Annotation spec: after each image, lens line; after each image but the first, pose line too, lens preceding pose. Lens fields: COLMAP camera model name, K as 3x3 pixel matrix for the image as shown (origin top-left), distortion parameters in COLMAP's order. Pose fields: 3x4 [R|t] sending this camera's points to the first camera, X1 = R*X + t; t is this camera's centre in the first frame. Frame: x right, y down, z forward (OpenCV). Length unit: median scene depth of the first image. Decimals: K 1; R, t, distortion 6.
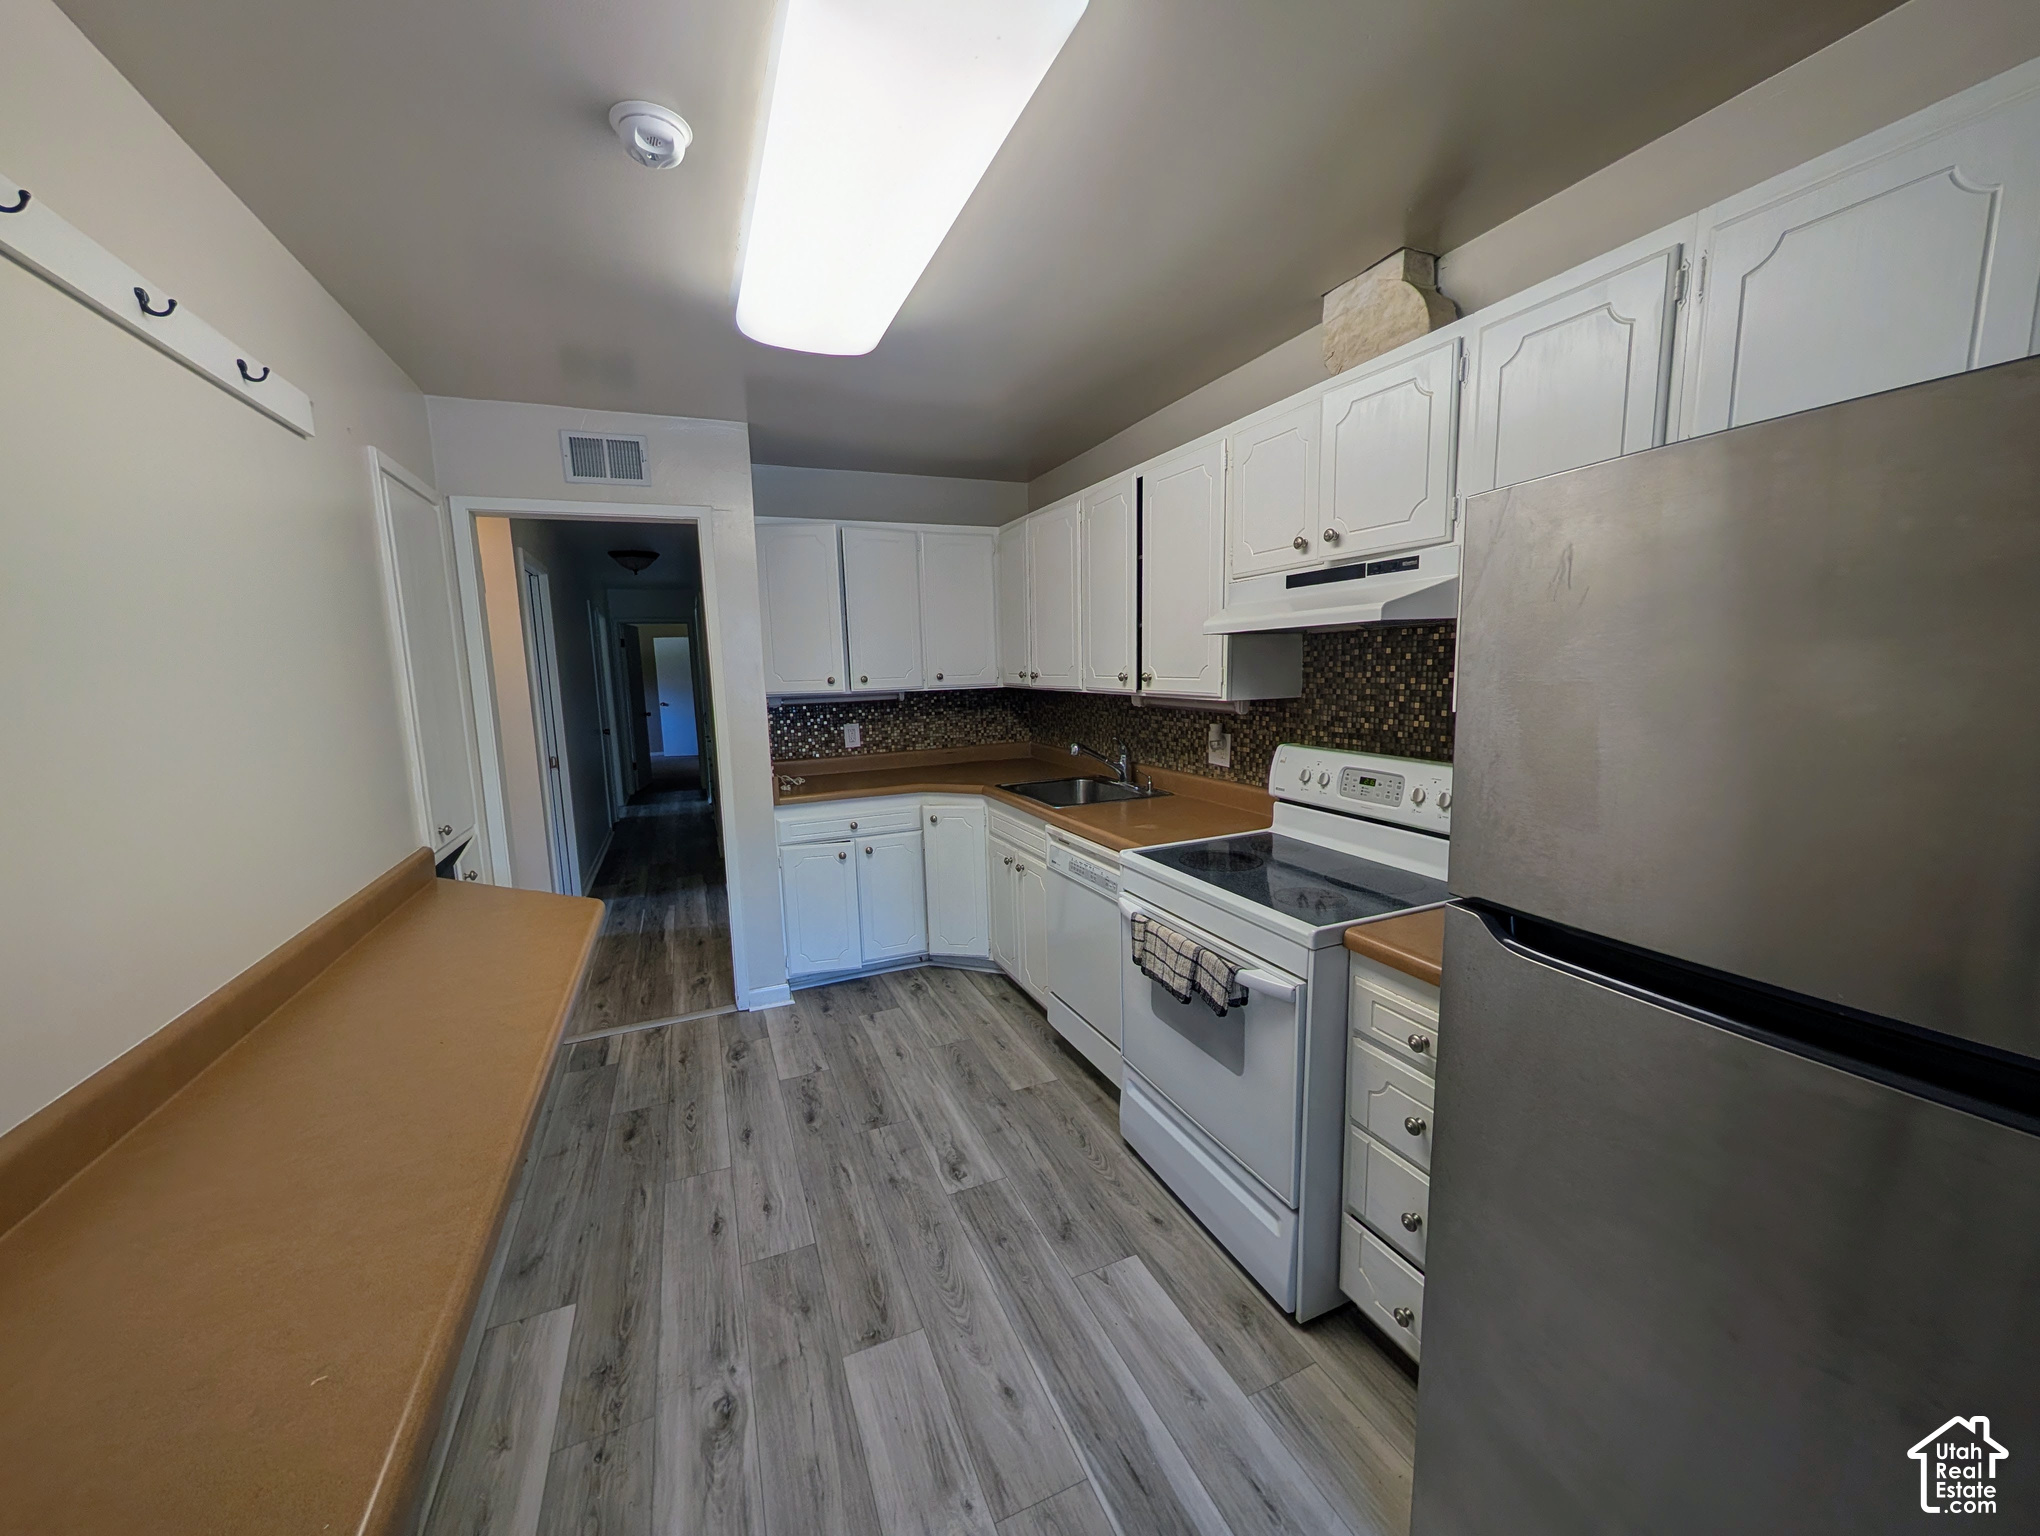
lens RADIAL K [[784.9, 0, 1020.0], [0, 784.9, 768.0], [0, 0, 1]] dist [-0.000774, -0.000015]
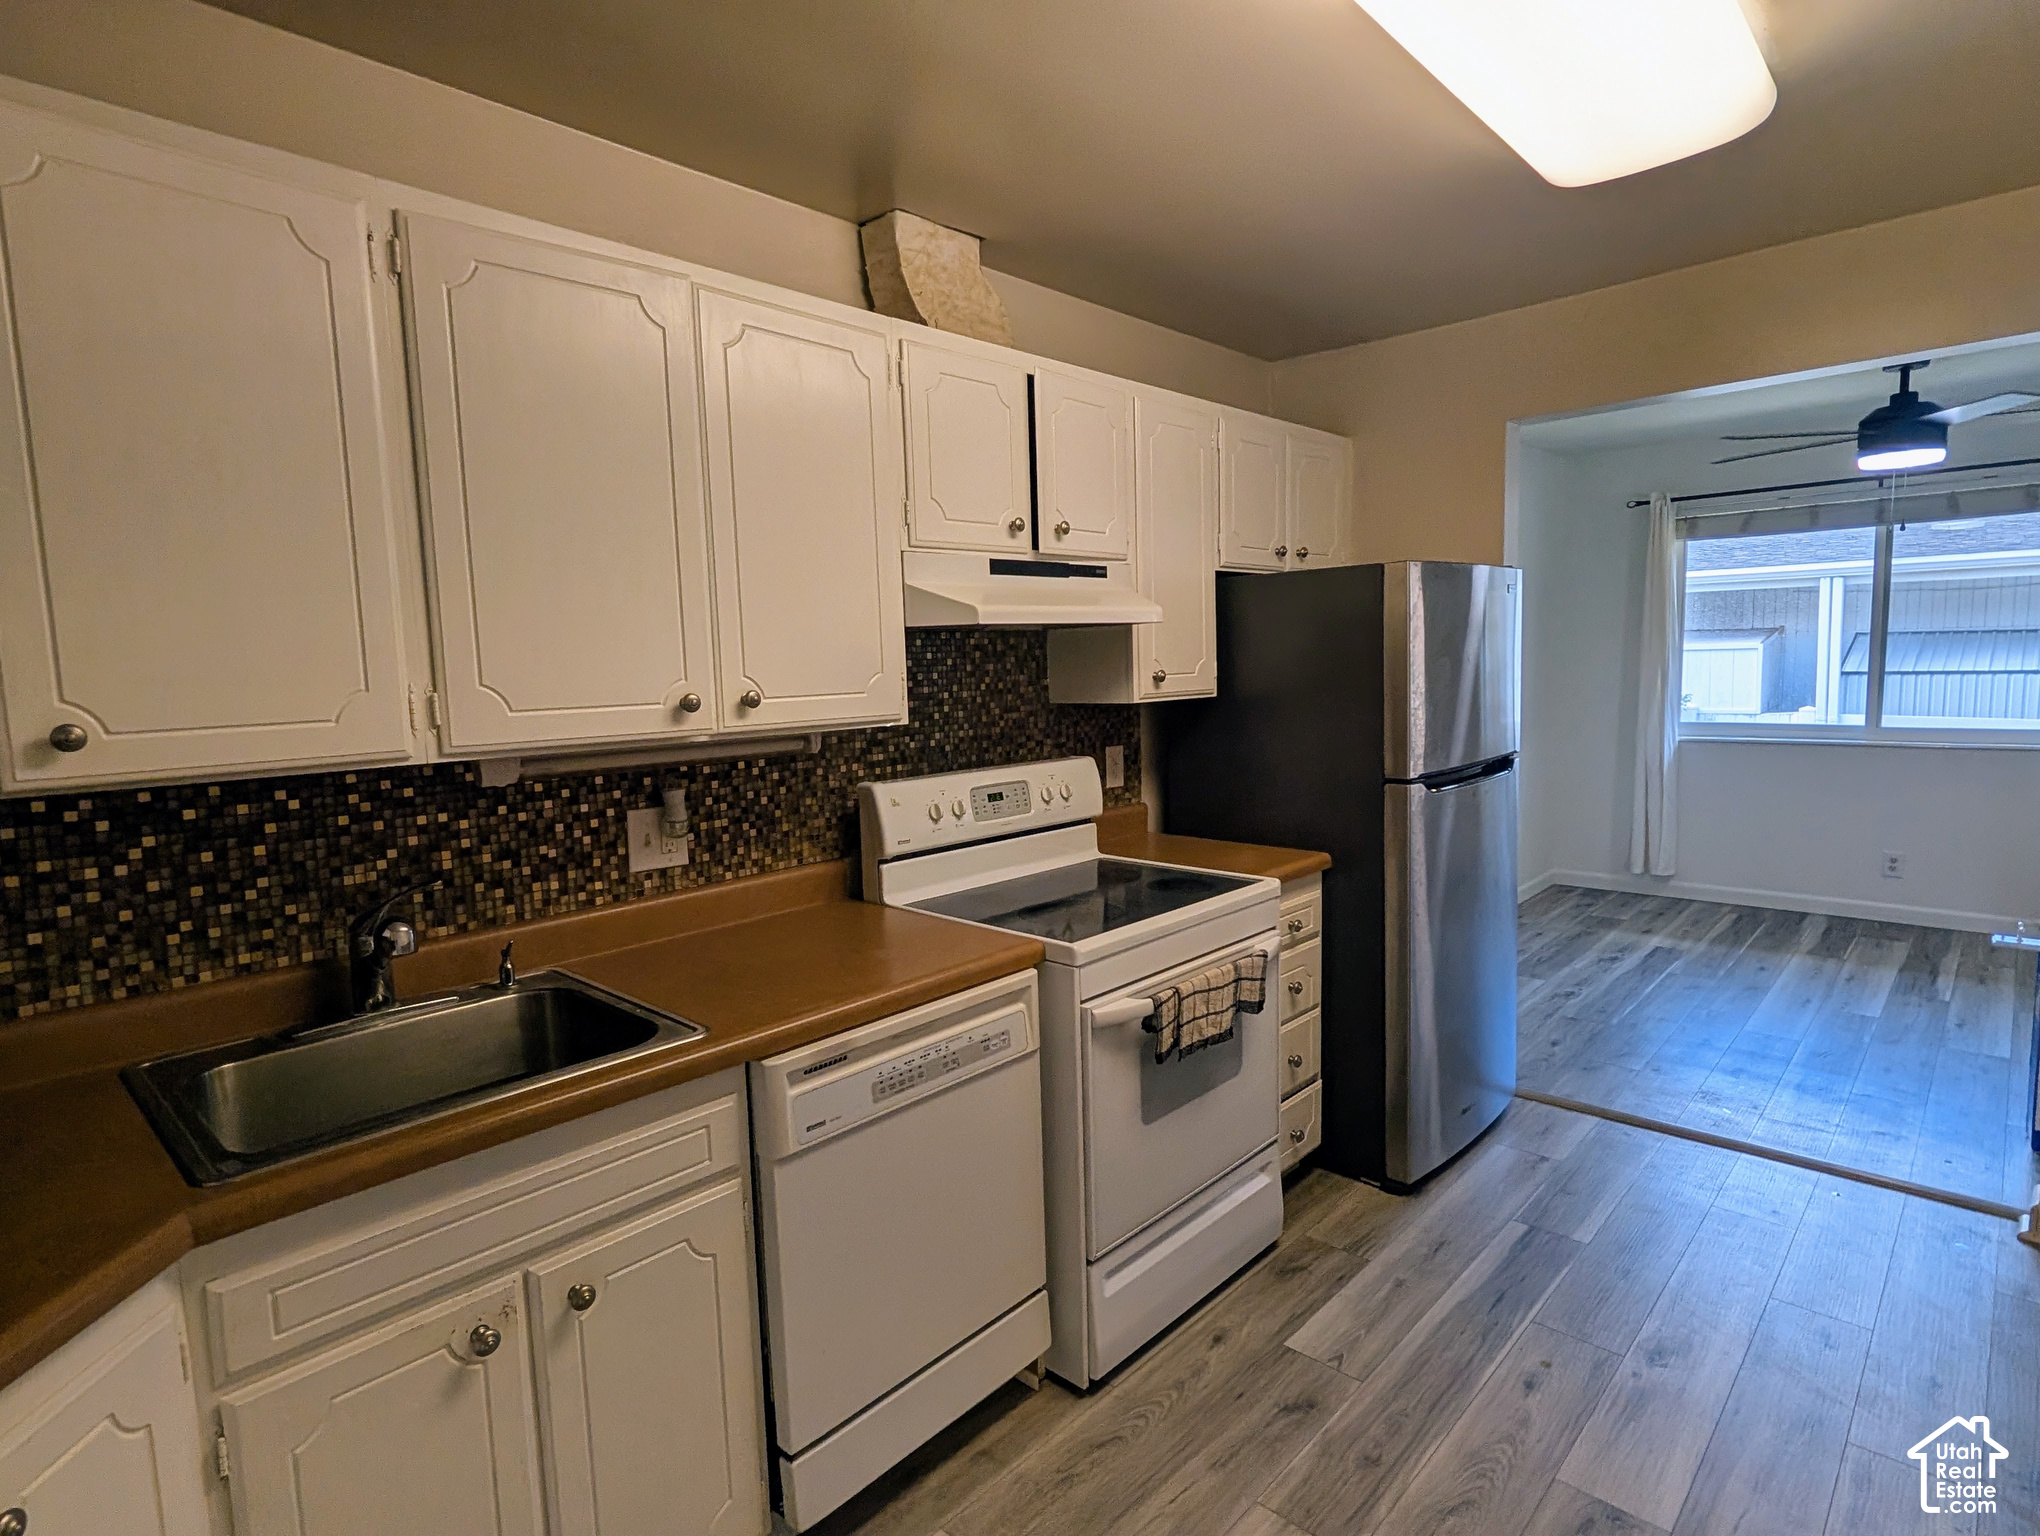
lens RADIAL K [[1079.8, 0, 1020.0], [0, 1079.8, 768.0], [0, 0, 1]] dist [-0.000274, 0.000620]
pose [[-0.401219, -0.056712, 0.914225, -0.677140], [0.162351, 0.977876, 0.131910, -0.168198], [-0.901480, 0.201350, -0.383135, 1.384061]]
